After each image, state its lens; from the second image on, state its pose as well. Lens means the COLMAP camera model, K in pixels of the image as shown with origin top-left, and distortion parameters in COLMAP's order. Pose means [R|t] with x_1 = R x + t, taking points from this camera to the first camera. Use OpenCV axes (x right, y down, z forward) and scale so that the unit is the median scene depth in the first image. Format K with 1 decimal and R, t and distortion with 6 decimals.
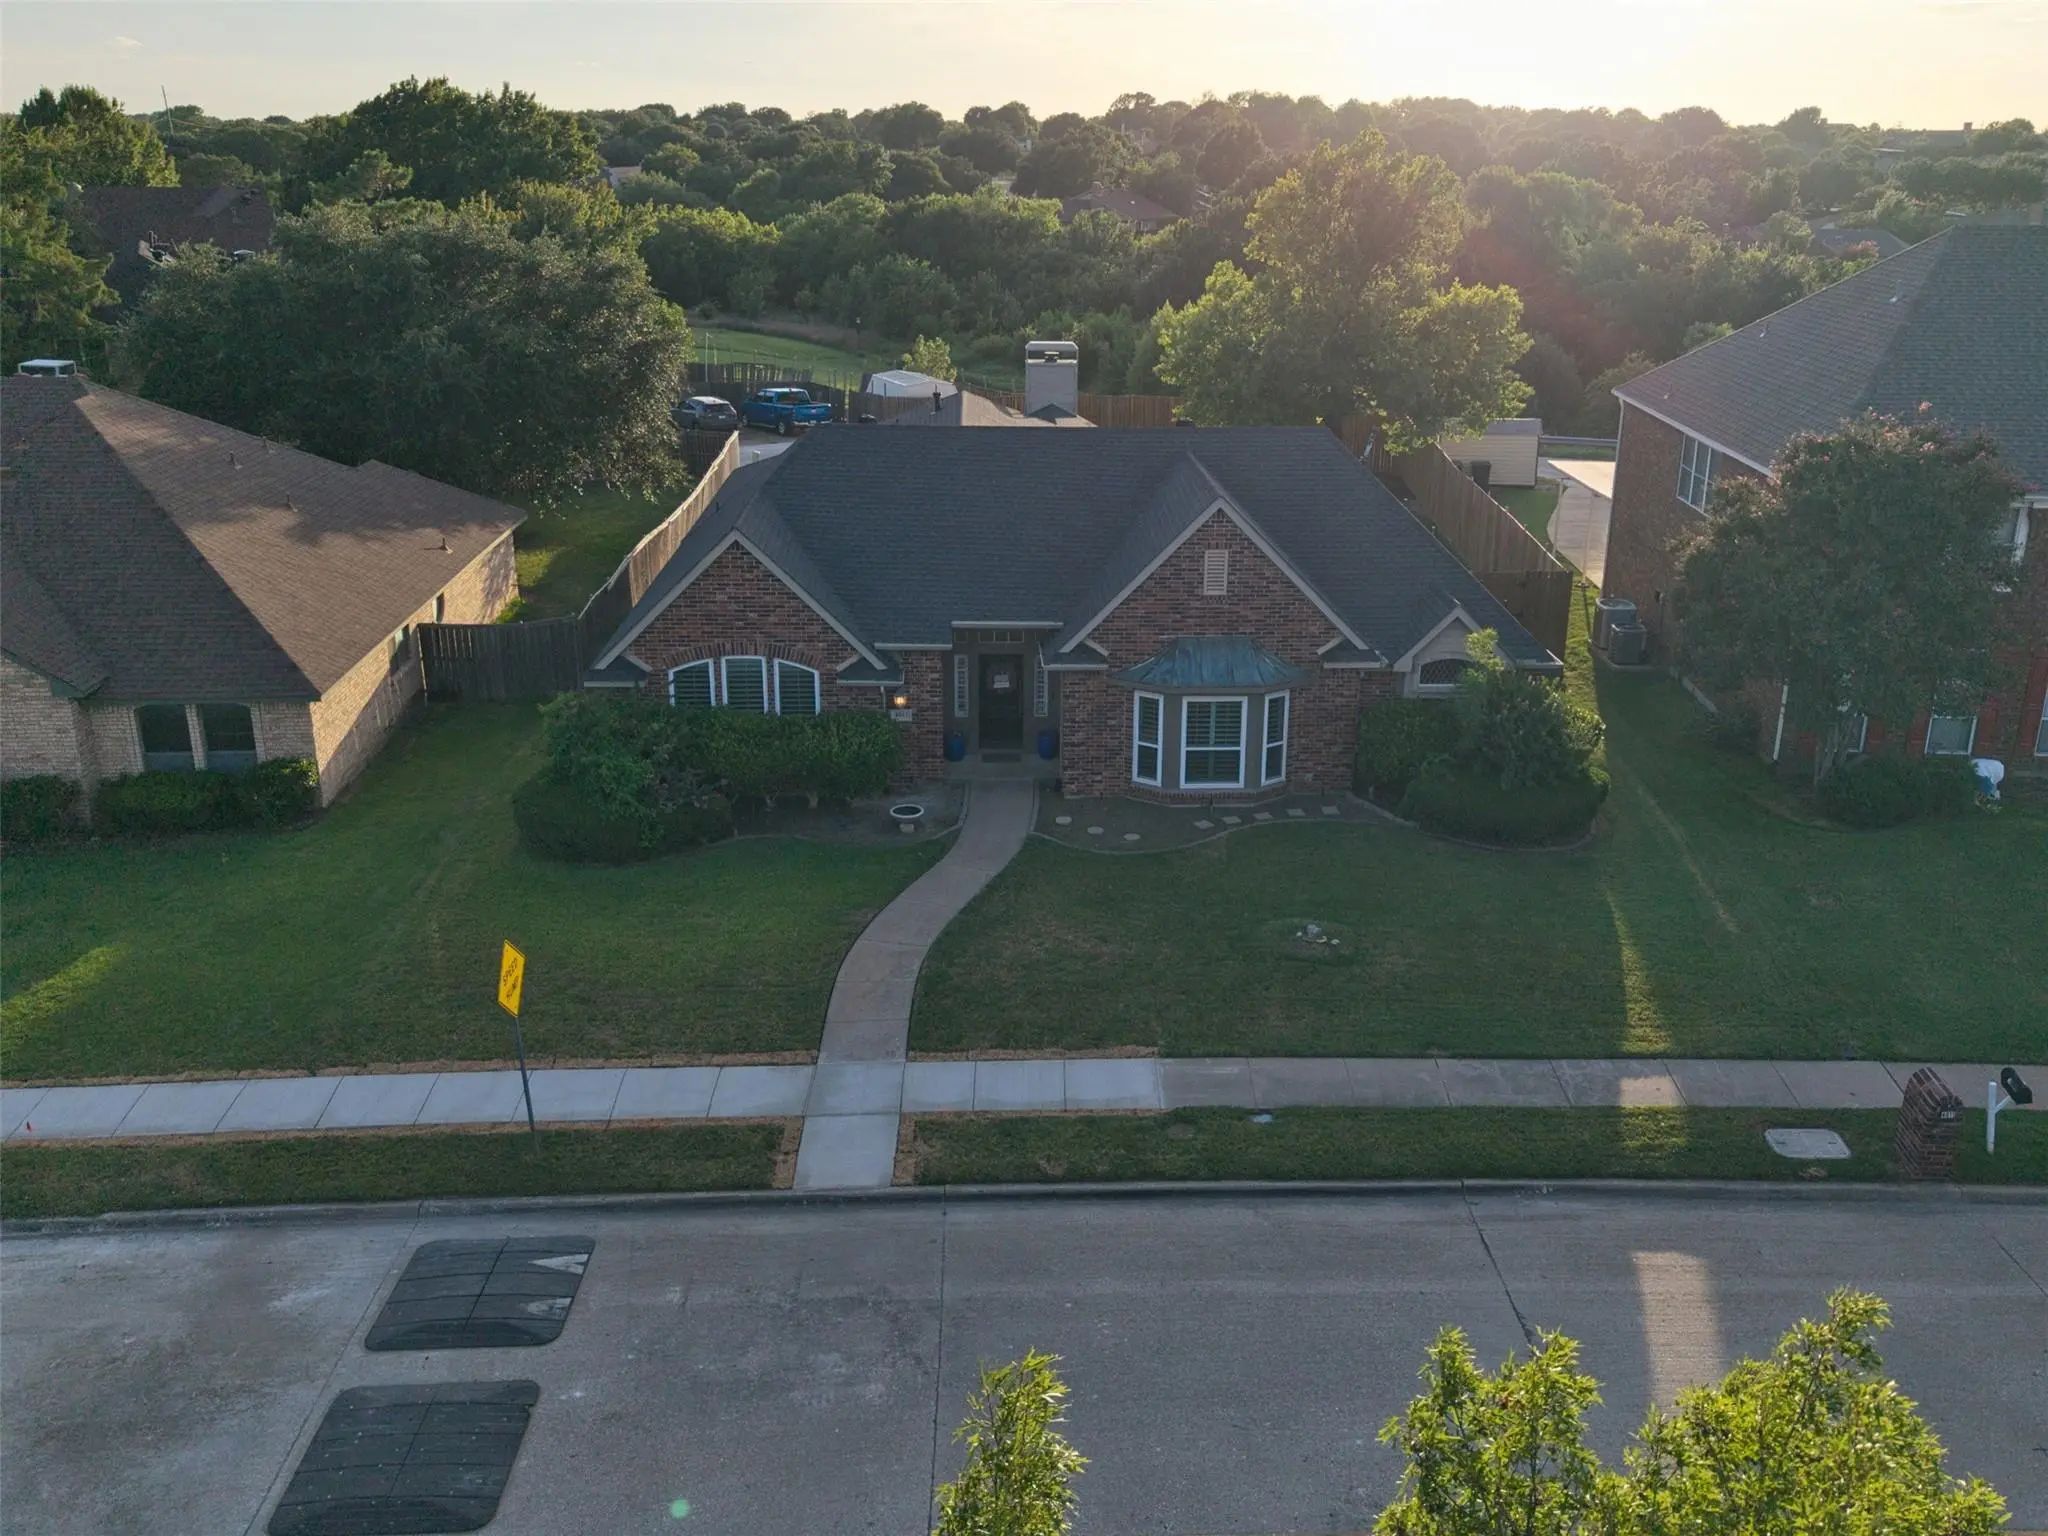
lens RADIAL K [[1690.8, 0, 1111.5], [0, 1690.8, 663.7], [0, 0, 1]] dist [0.029628, -0.032956]
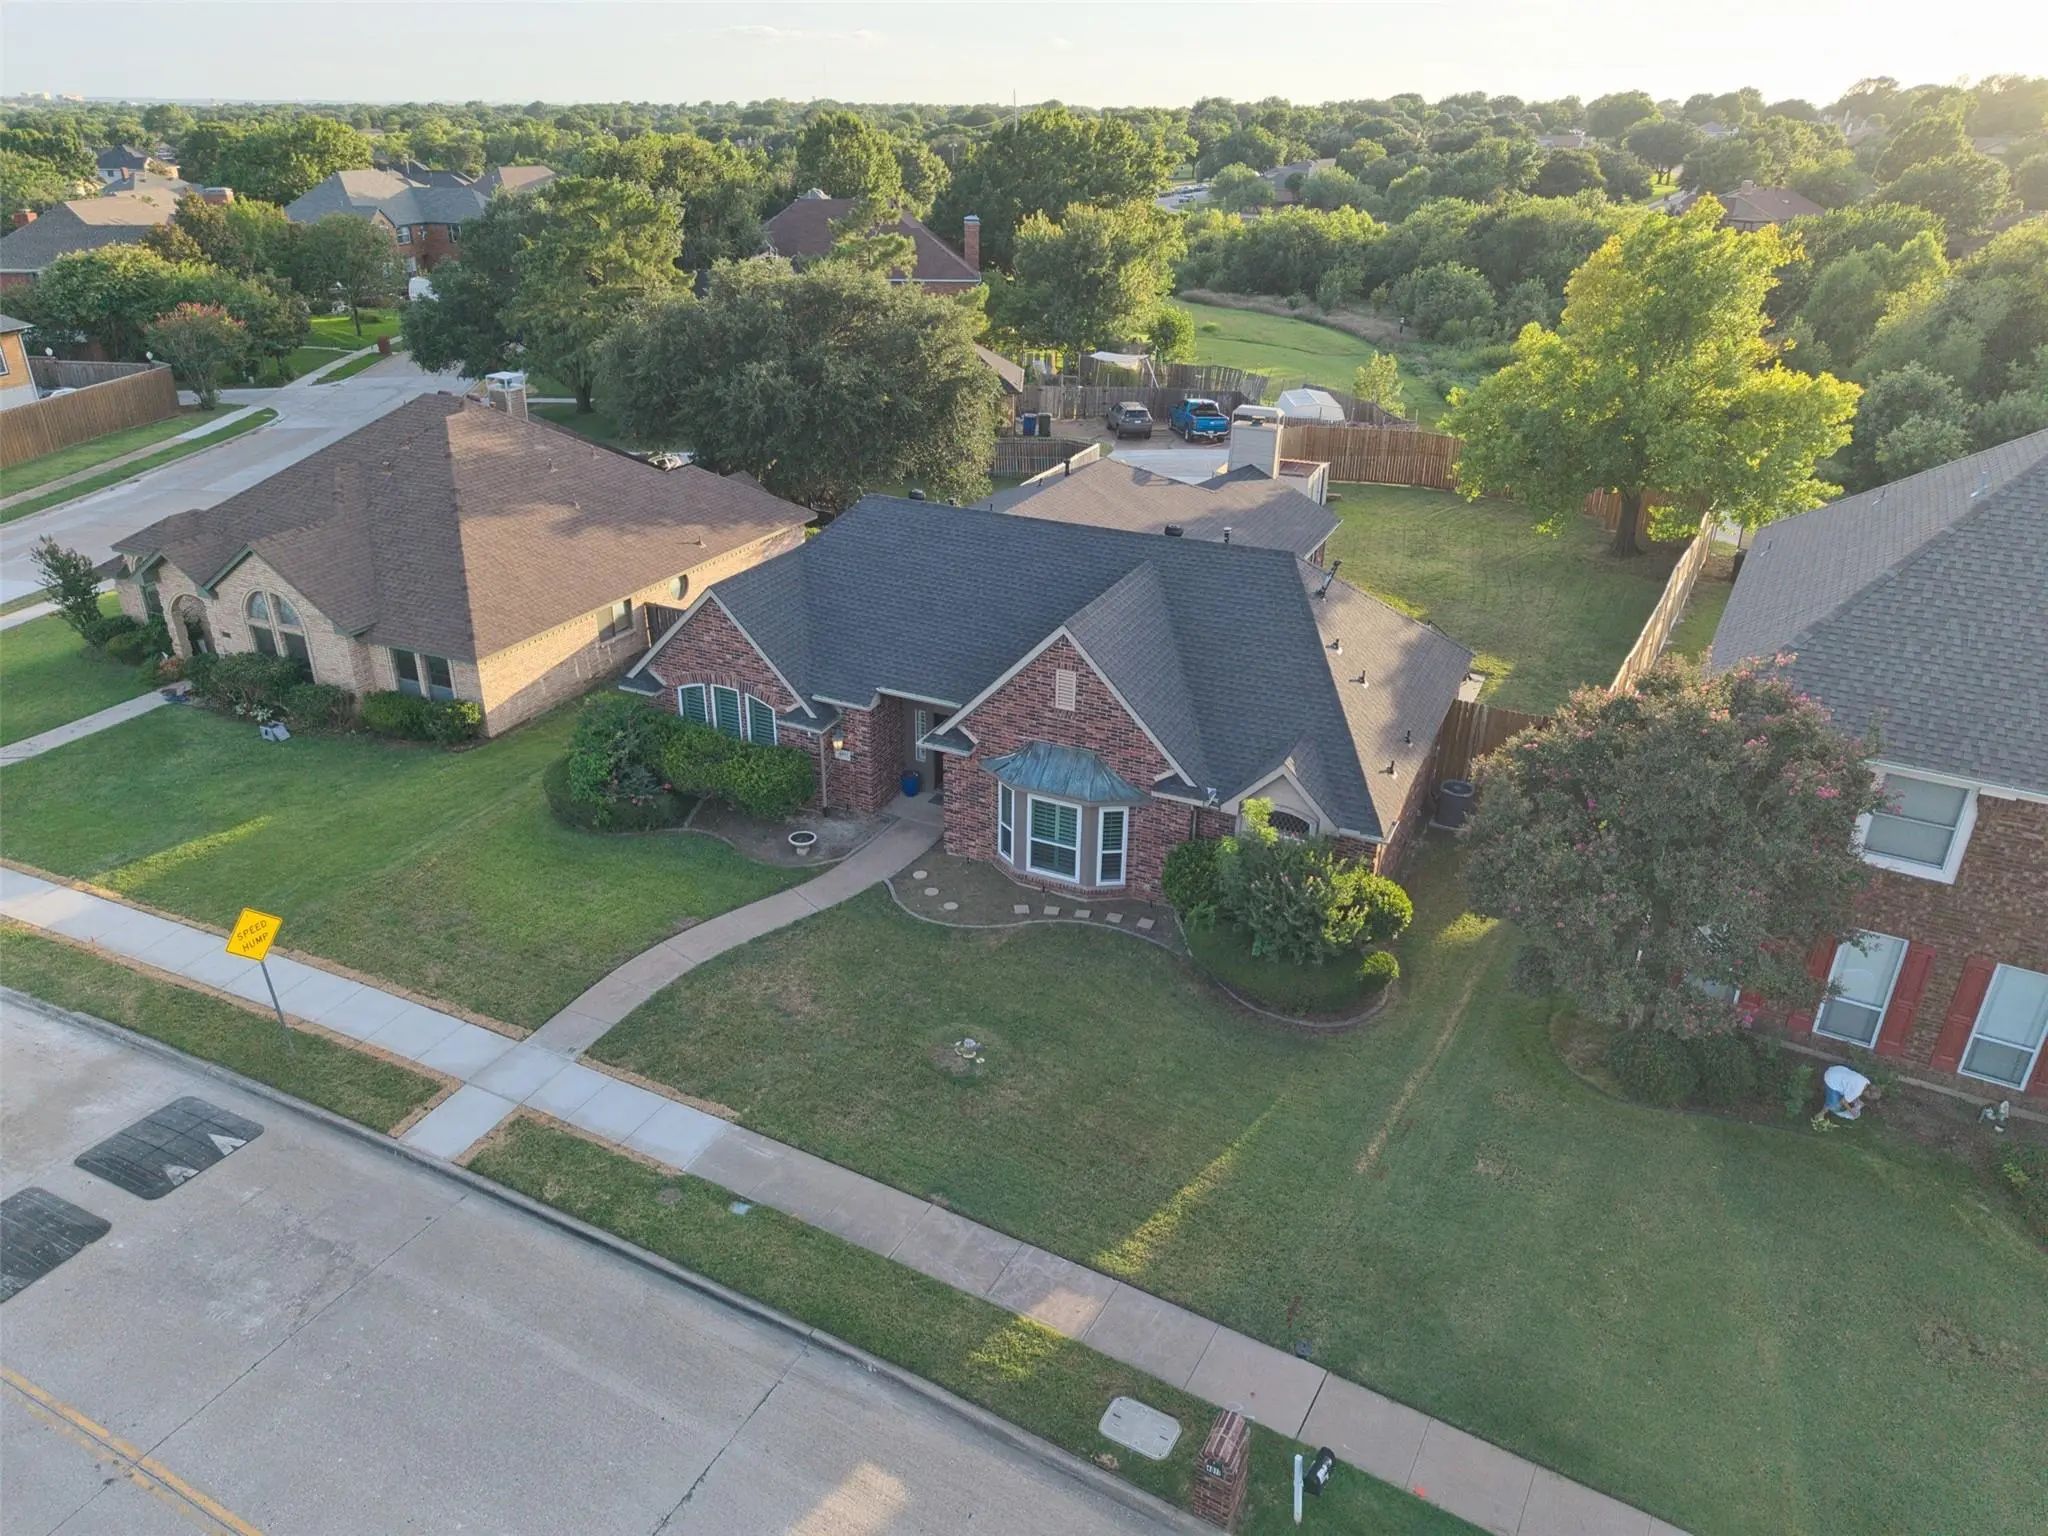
lens RADIAL K [[1368.5, 0, 1024.0], [0, 1368.5, 768.0], [0, 0, 1]] dist [0.025696, -0.030959]
pose [[0.869977, 0.208092, -0.447033, 0.439122], [-0.143104, 0.974121, 0.174954, -0.154129], [0.471871, -0.088234, 0.877242, 0.211070]]
